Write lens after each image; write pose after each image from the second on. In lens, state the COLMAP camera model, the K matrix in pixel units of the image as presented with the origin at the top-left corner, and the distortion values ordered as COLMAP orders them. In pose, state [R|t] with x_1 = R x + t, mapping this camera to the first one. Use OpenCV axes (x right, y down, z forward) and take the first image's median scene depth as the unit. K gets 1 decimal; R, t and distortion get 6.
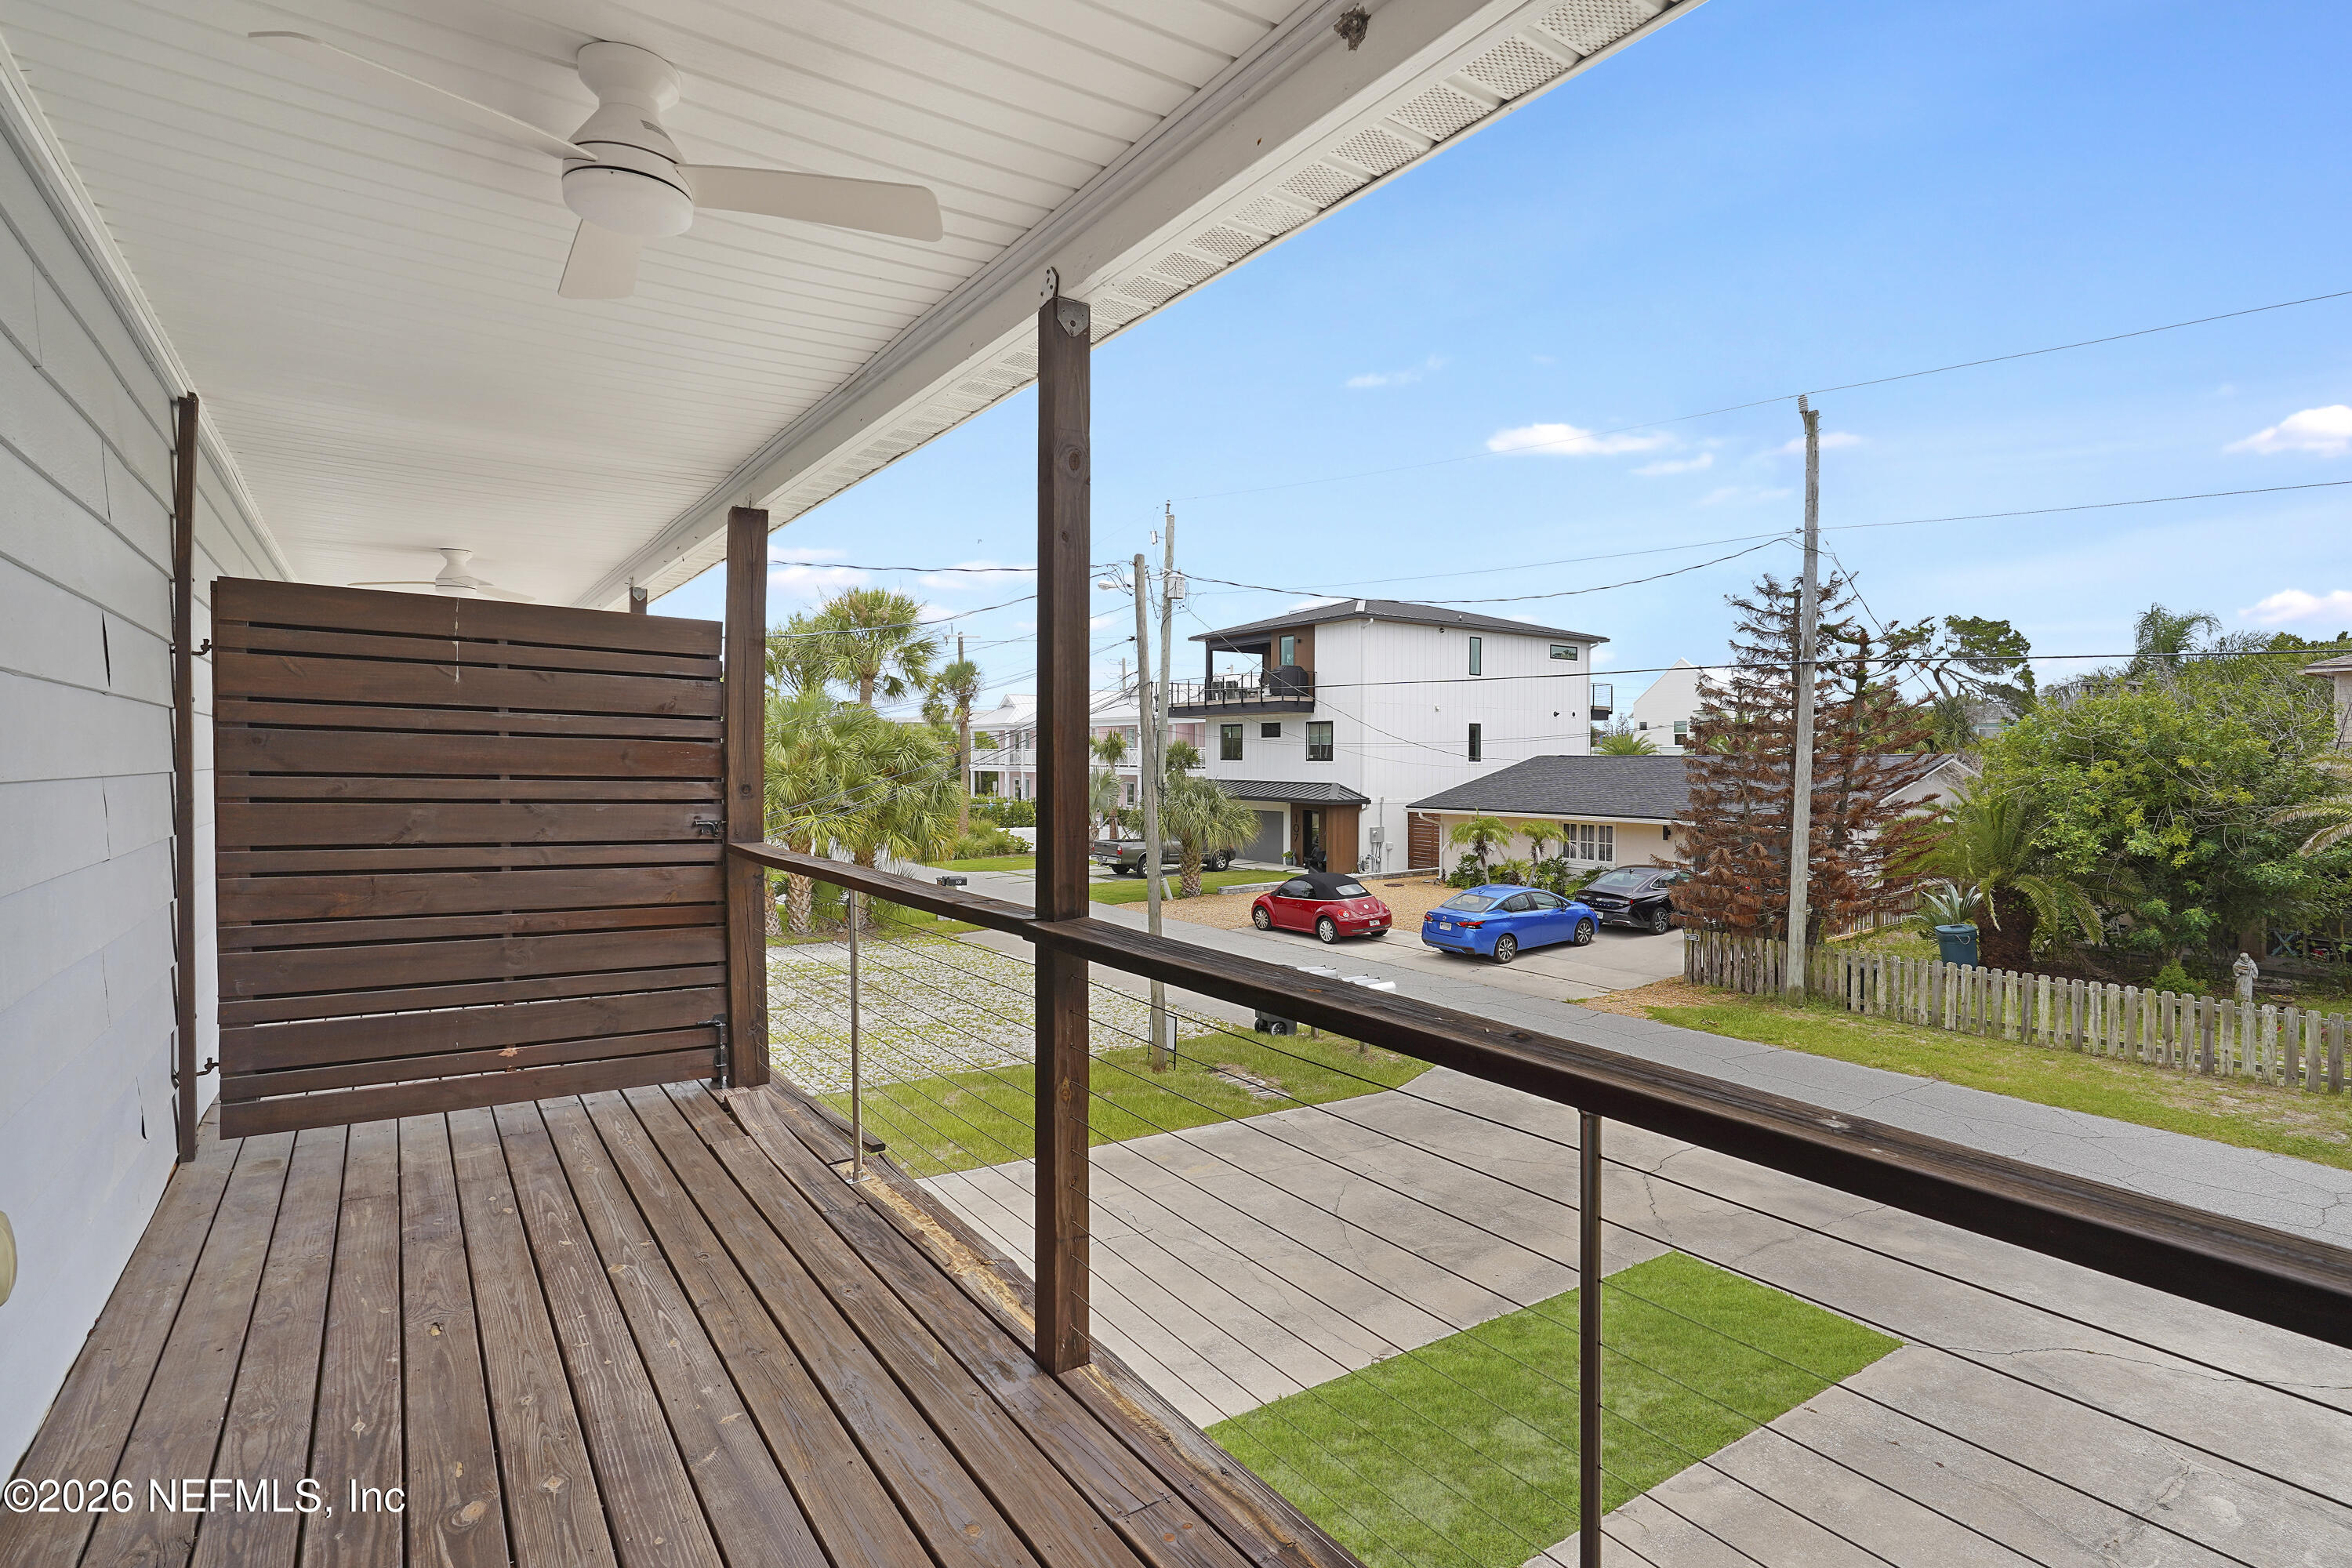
lens RADIAL K [[1134.6, 0, 1180.5], [0, 1134.6, 802.6], [0, 0, 1]] dist [-0.002886, 0.002437]
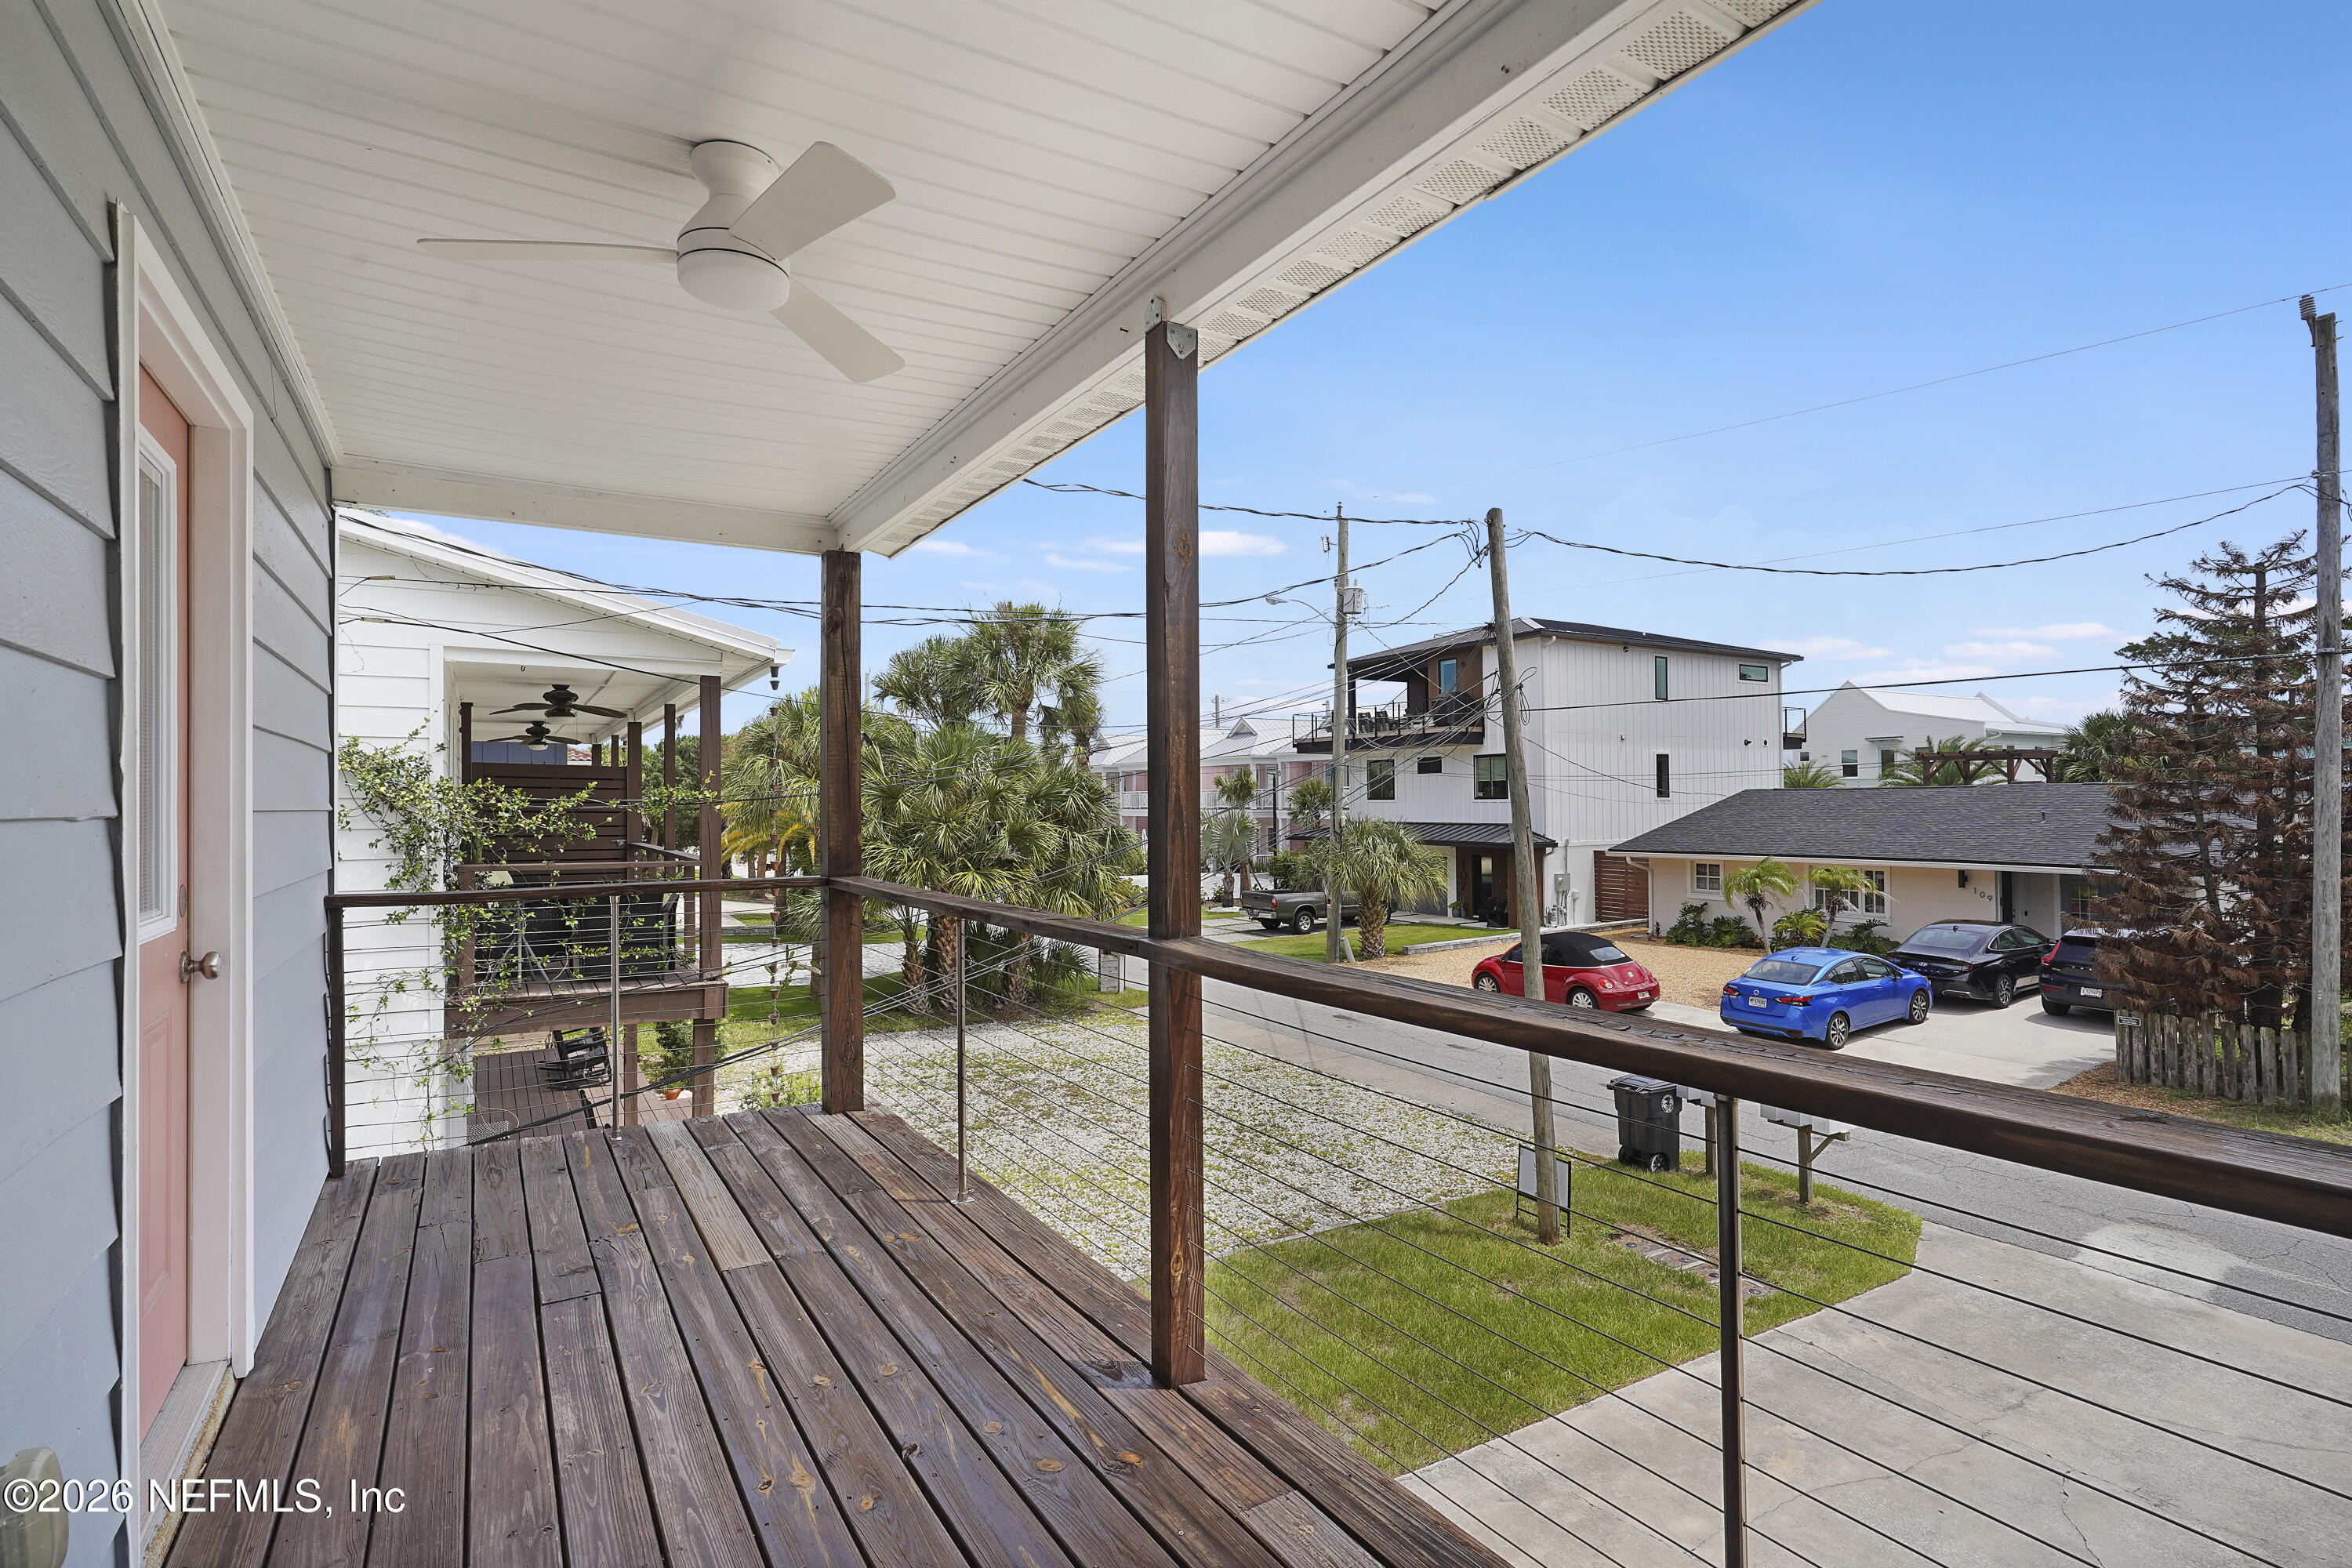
lens RADIAL K [[1134.6, 0, 1172.3], [0, 1134.6, 774.3], [0, 0, 1]] dist [-0.002886, 0.002437]
pose [[0.997891, -0.015962, -0.062921, -0.069290], [0.011982, 0.997934, -0.063128, -0.002845], [0.063799, 0.062240, 0.996020, 0.099175]]
